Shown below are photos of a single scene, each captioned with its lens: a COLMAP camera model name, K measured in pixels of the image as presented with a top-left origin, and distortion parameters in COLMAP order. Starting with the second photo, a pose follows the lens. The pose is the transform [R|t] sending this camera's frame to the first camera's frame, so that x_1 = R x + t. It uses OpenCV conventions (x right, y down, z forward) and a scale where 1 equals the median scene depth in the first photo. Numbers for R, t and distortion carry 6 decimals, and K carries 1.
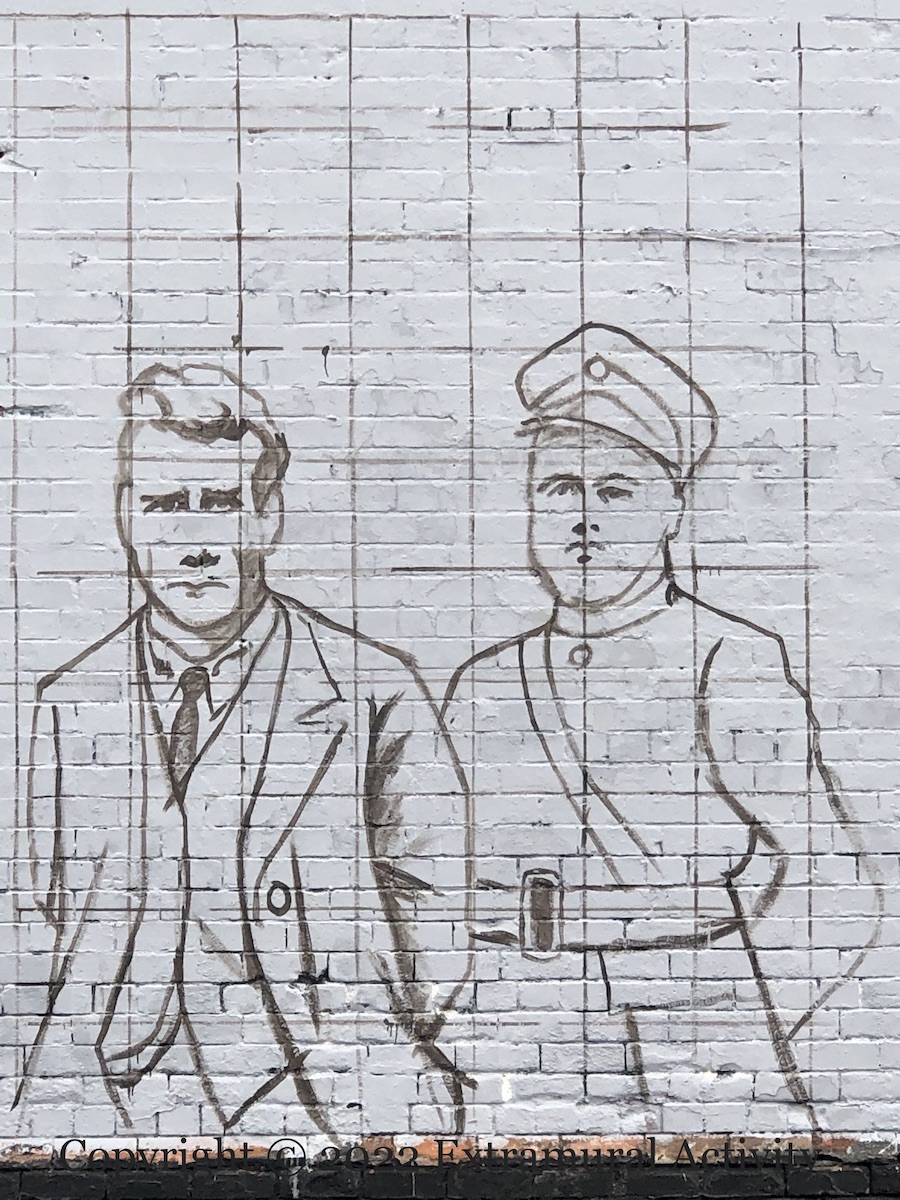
lens RADIAL K [[4605.7, 0, 458.5], [0, 4605.7, 597.0], [0, 0, 1]] dist [0.017381, 0.000000]
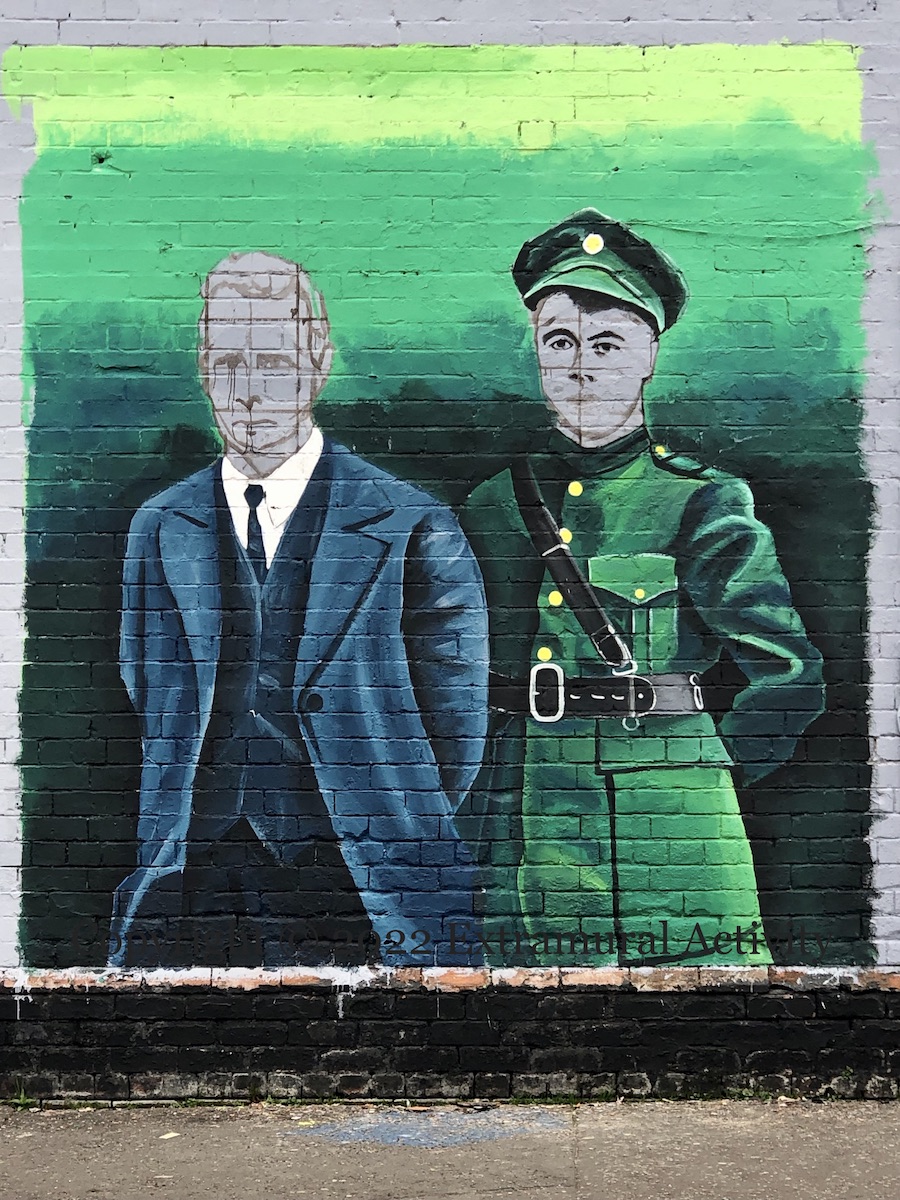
lens RADIAL K [[3247.5, 0, 437.5], [0, 3247.5, 602.1], [0, 0, 1]] dist [-0.002197, 0.000000]
pose [[0.999856, 0.002445, -0.016809, 0.004145], [-0.002315, 0.999967, 0.007779, 0.014042], [0.016827, -0.007739, 0.999828, 0.144952]]
